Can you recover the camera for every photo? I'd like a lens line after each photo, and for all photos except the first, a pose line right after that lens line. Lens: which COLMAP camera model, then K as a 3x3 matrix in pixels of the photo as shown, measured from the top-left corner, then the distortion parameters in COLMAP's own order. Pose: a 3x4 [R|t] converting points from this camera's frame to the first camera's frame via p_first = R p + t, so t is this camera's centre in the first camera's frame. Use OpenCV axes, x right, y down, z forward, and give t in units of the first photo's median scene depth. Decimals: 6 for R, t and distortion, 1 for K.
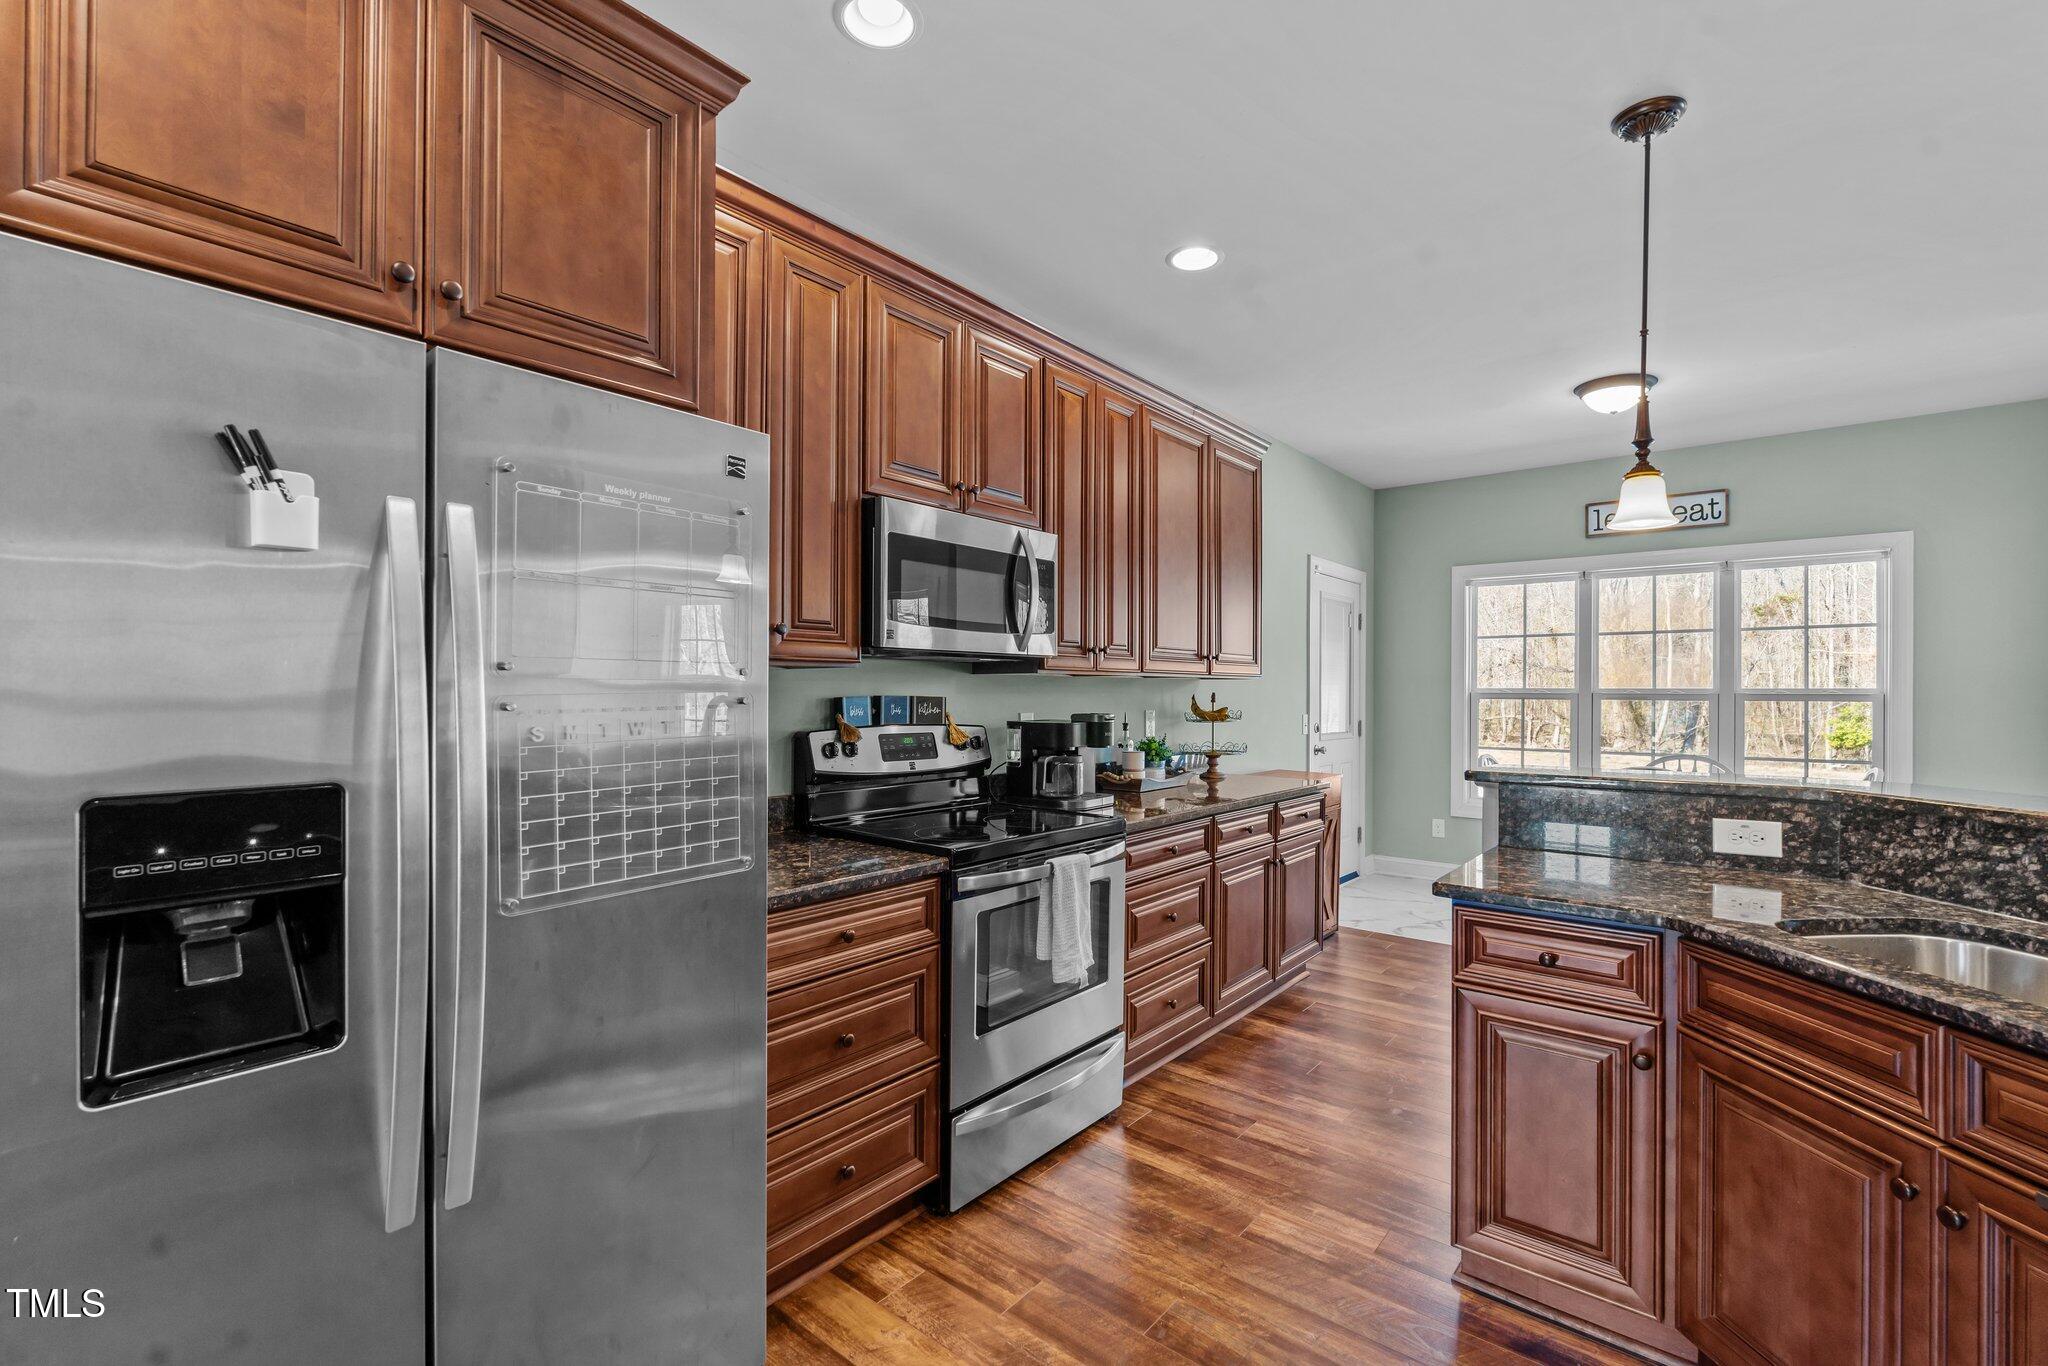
lens RADIAL K [[892.1, 0, 1031.3], [0, 892.1, 687.9], [0, 0, 1]] dist [-0.011524, -0.000536]
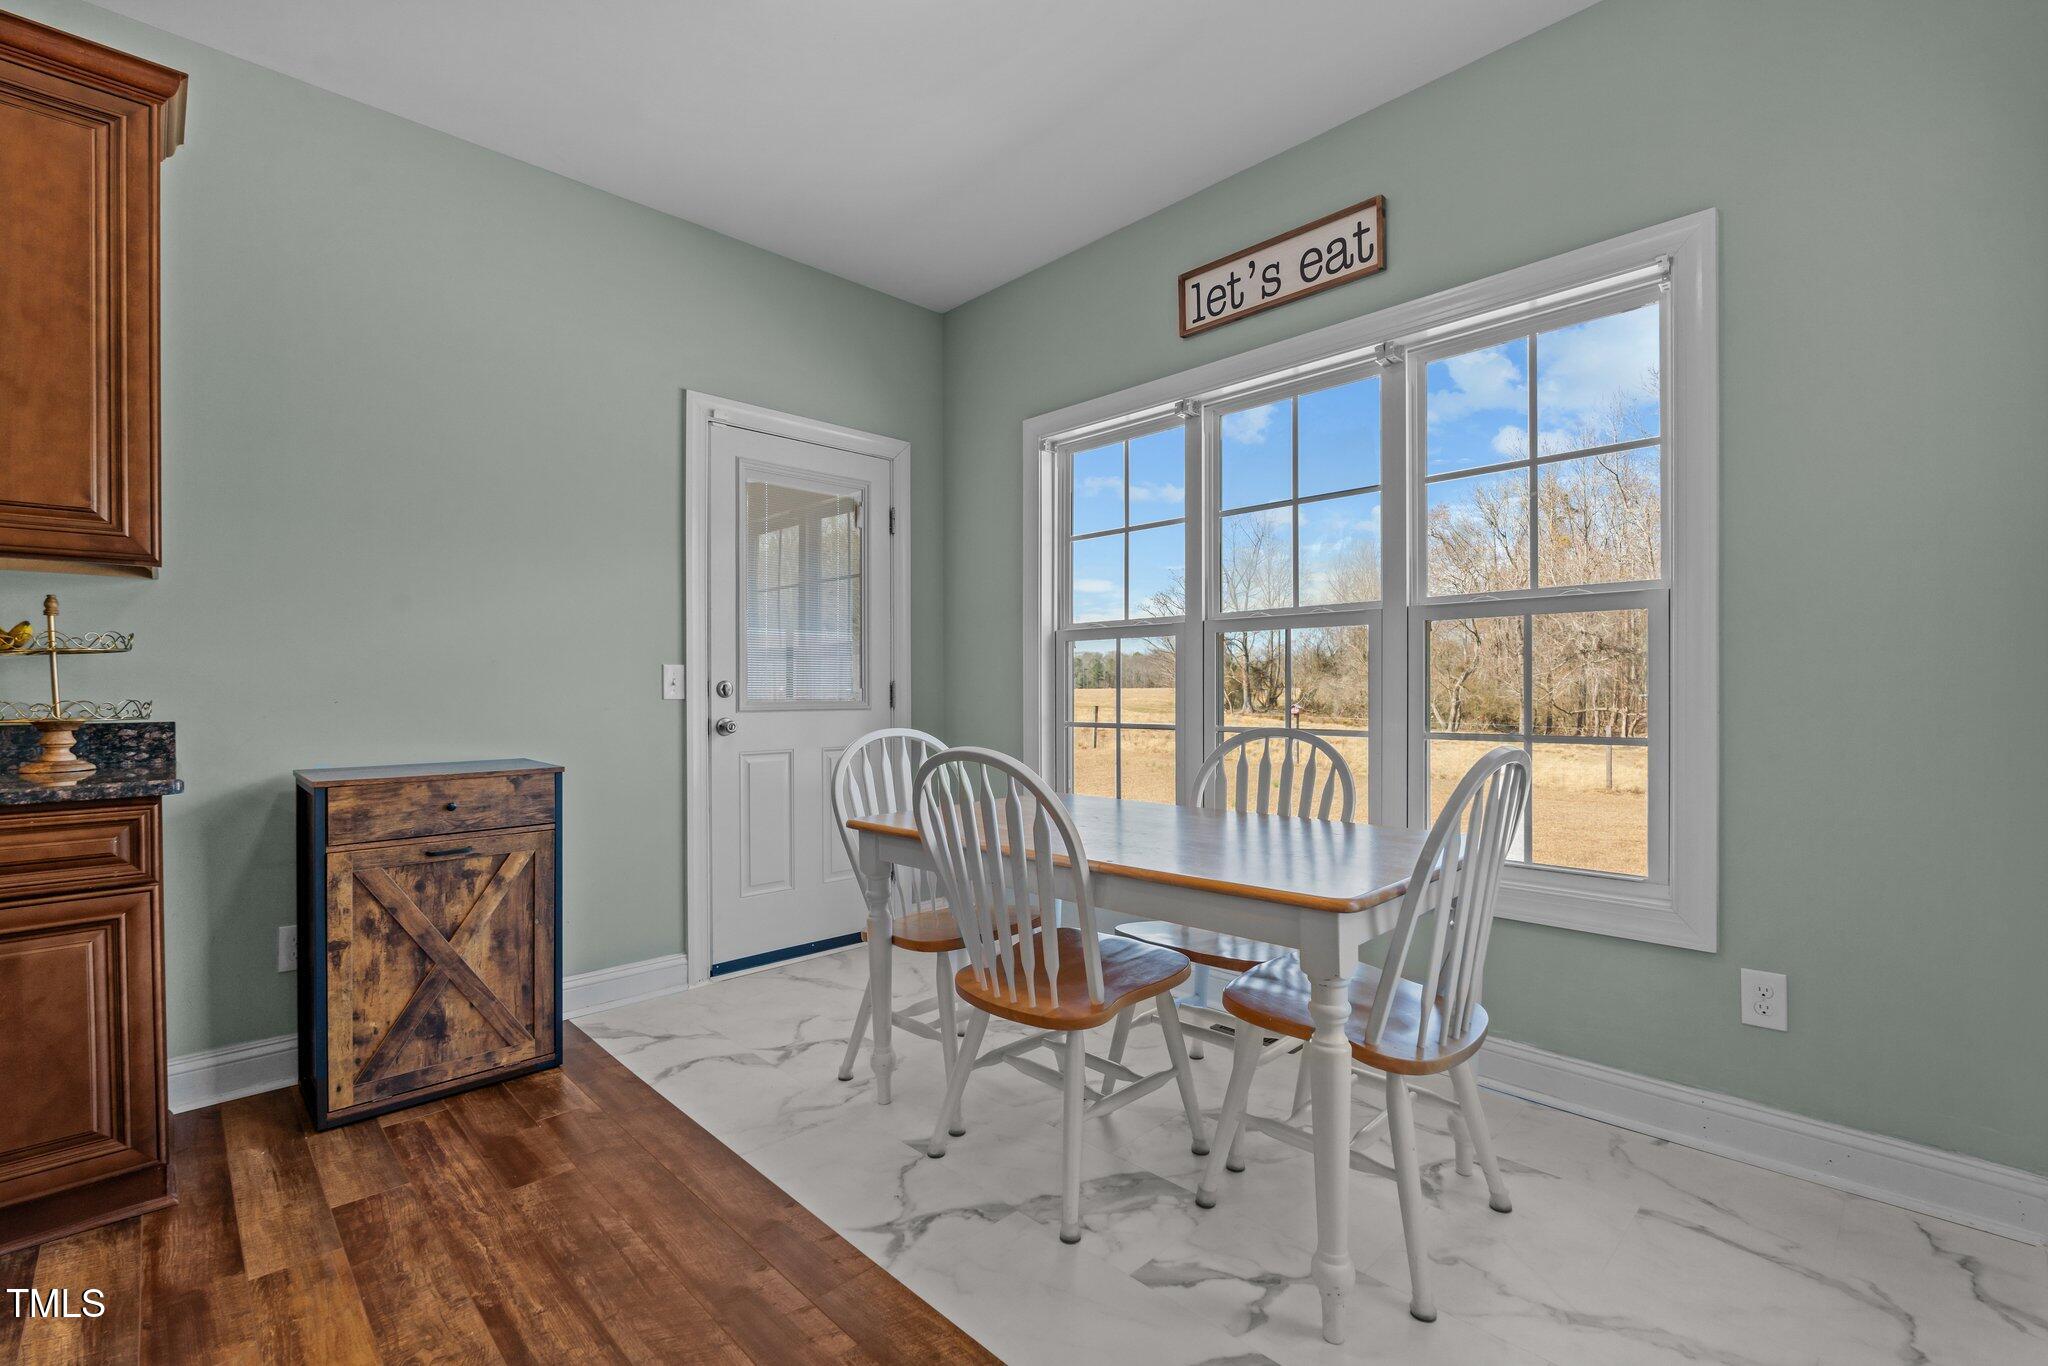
lens RADIAL K [[892.1, 0, 1014.0], [0, 892.1, 694.6], [0, 0, 1]] dist [-0.011524, -0.000536]
pose [[0.994393, -0.014062, -0.104805, 0.617841], [0.015984, 0.999719, 0.017523, 0.044794], [0.104529, -0.019100, 0.994338, 0.464351]]
